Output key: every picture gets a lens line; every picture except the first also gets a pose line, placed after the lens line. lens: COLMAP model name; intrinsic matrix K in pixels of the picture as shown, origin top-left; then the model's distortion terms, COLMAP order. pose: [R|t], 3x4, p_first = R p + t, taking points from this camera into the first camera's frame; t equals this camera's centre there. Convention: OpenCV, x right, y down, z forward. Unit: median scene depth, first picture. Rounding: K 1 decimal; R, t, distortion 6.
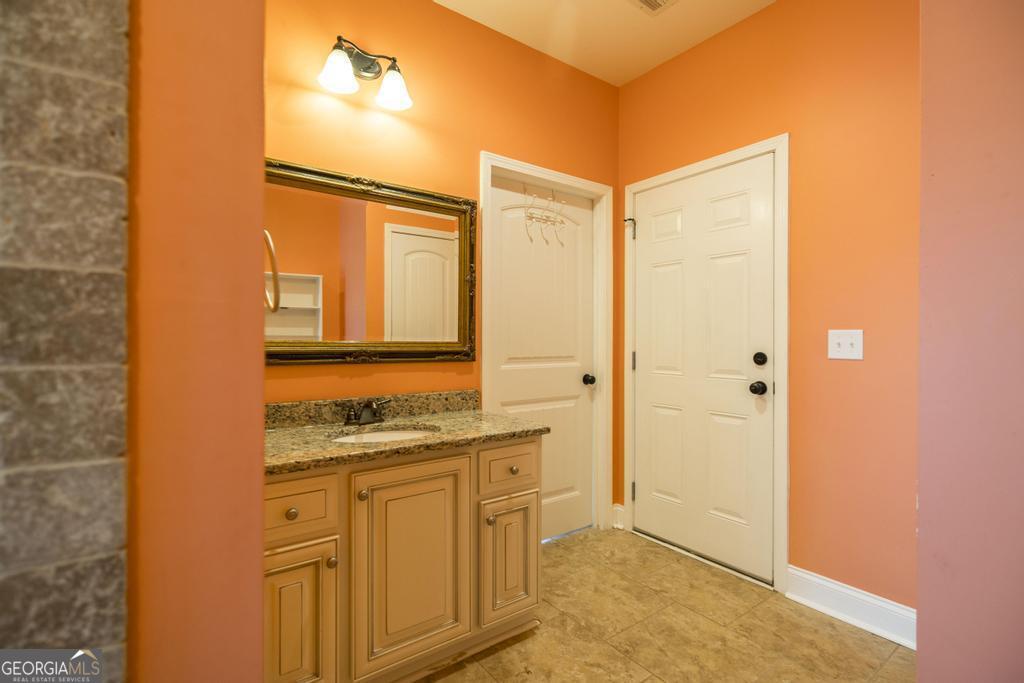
lens RADIAL K [[473.6, 0, 512.6], [0, 473.6, 339.9], [0, 0, 1]] dist [0.000685, 0.000079]
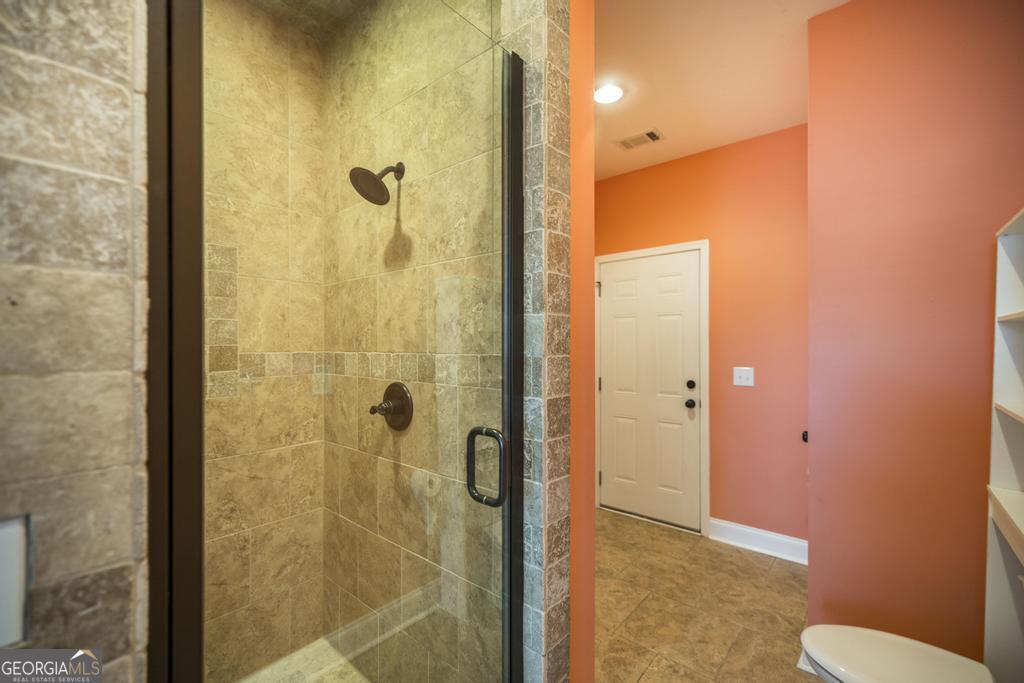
lens RADIAL K [[440.9, 0, 511.2], [0, 440.9, 343.2], [0, 0, 1]] dist [-0.001971, -0.000086]
pose [[0.972573, -0.001988, 0.232590, -0.425446], [0.002642, 0.999993, -0.002496, -0.104282], [-0.232584, 0.003042, 0.972572, -0.278933]]
